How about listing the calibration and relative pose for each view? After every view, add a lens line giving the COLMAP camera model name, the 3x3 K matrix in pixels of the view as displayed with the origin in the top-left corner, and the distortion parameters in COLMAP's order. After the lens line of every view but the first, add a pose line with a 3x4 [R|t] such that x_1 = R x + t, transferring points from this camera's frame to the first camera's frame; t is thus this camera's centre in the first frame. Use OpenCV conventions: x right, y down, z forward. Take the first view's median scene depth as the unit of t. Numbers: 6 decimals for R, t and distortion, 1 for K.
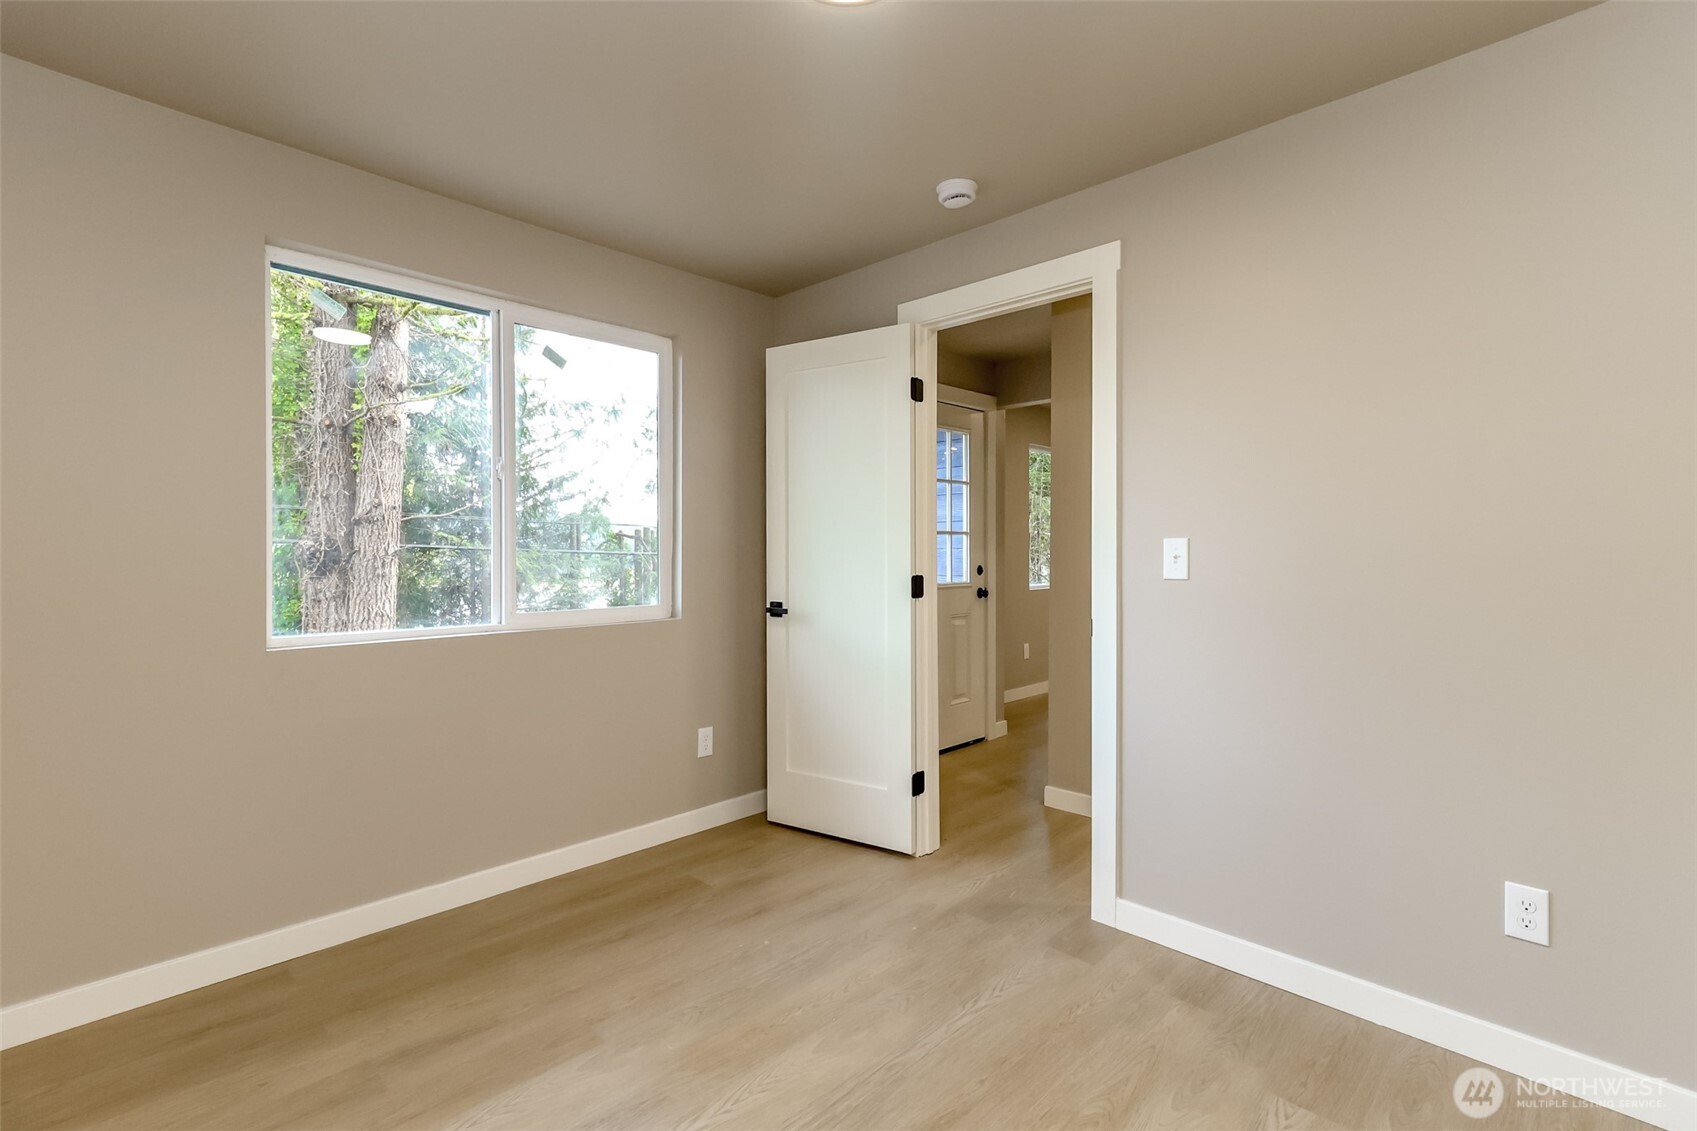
lens RADIAL K [[775.6, 0, 857.0], [0, 775.6, 560.8], [0, 0, 1]] dist [0.016842, -0.000273]
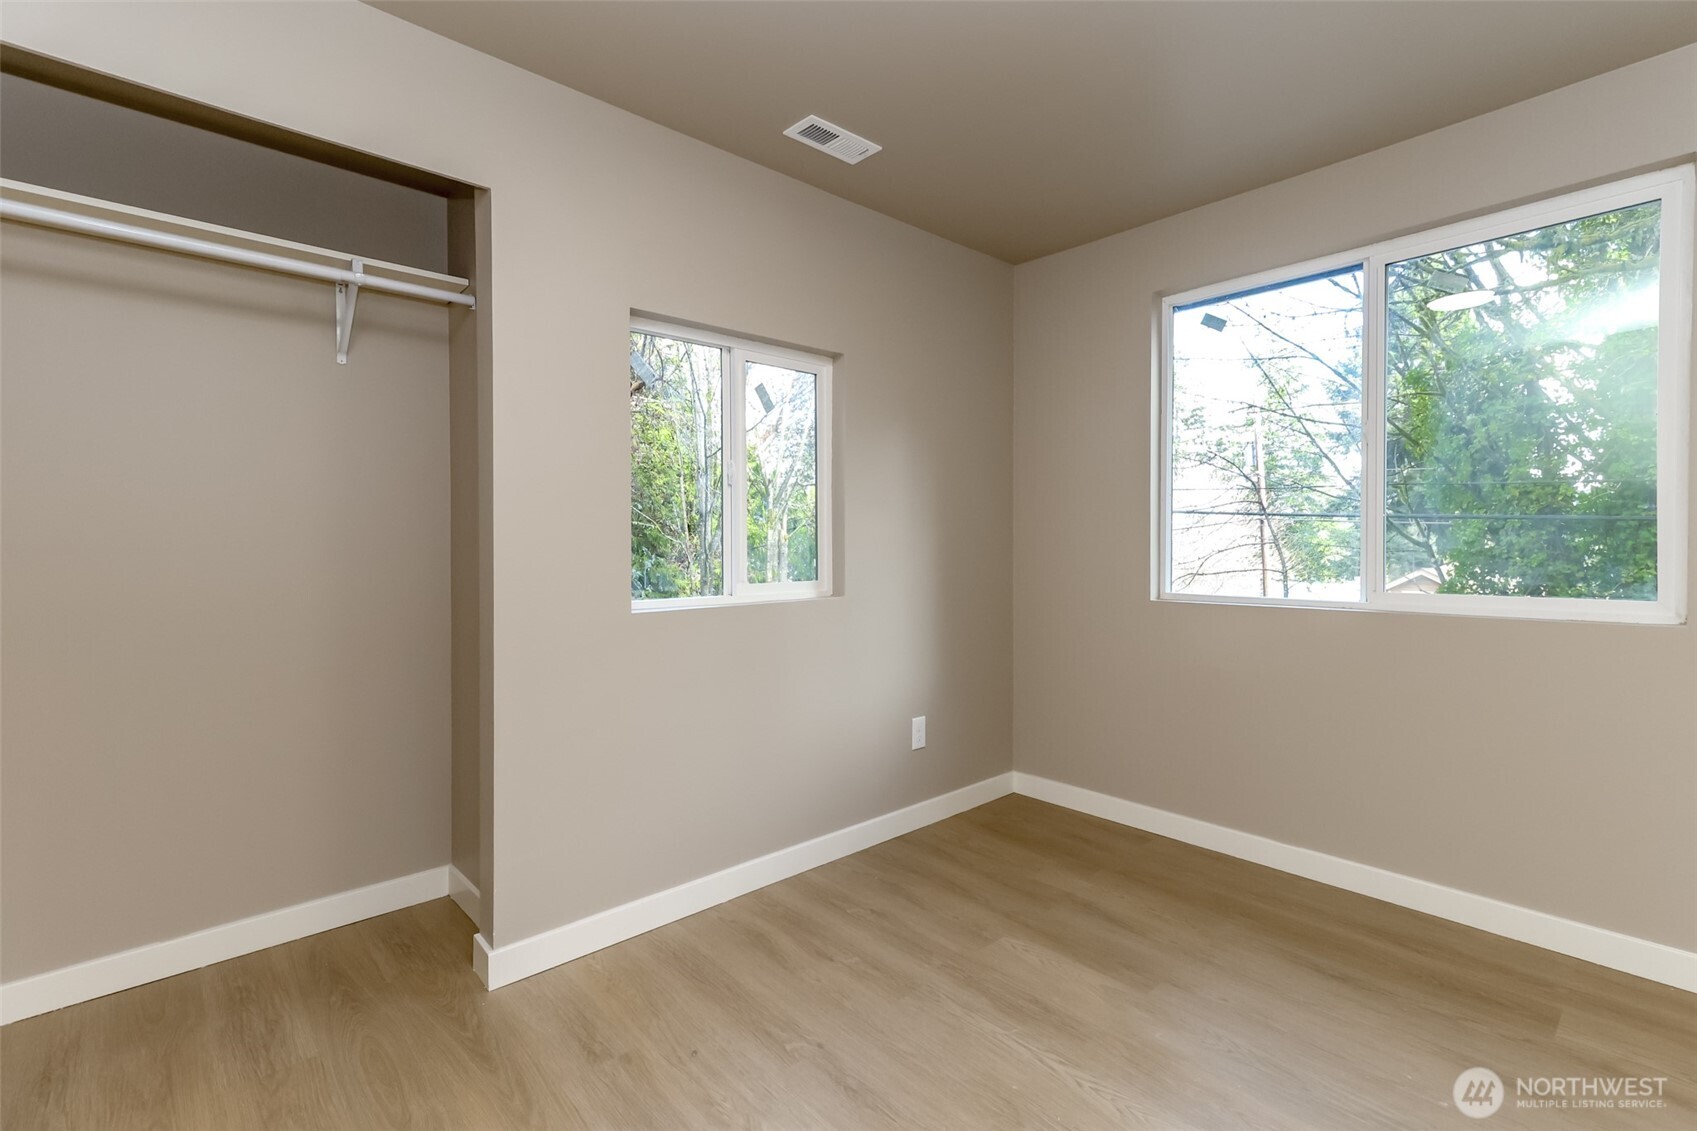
lens RADIAL K [[775.6, 0, 857.4], [0, 775.6, 559.4], [0, 0, 1]] dist [0.016842, -0.000273]
pose [[-0.082534, 0.017088, -0.996442, 0.590887], [-0.000404, 0.999852, 0.017180, 0.021773], [0.996588, 0.001820, -0.082515, 0.576346]]
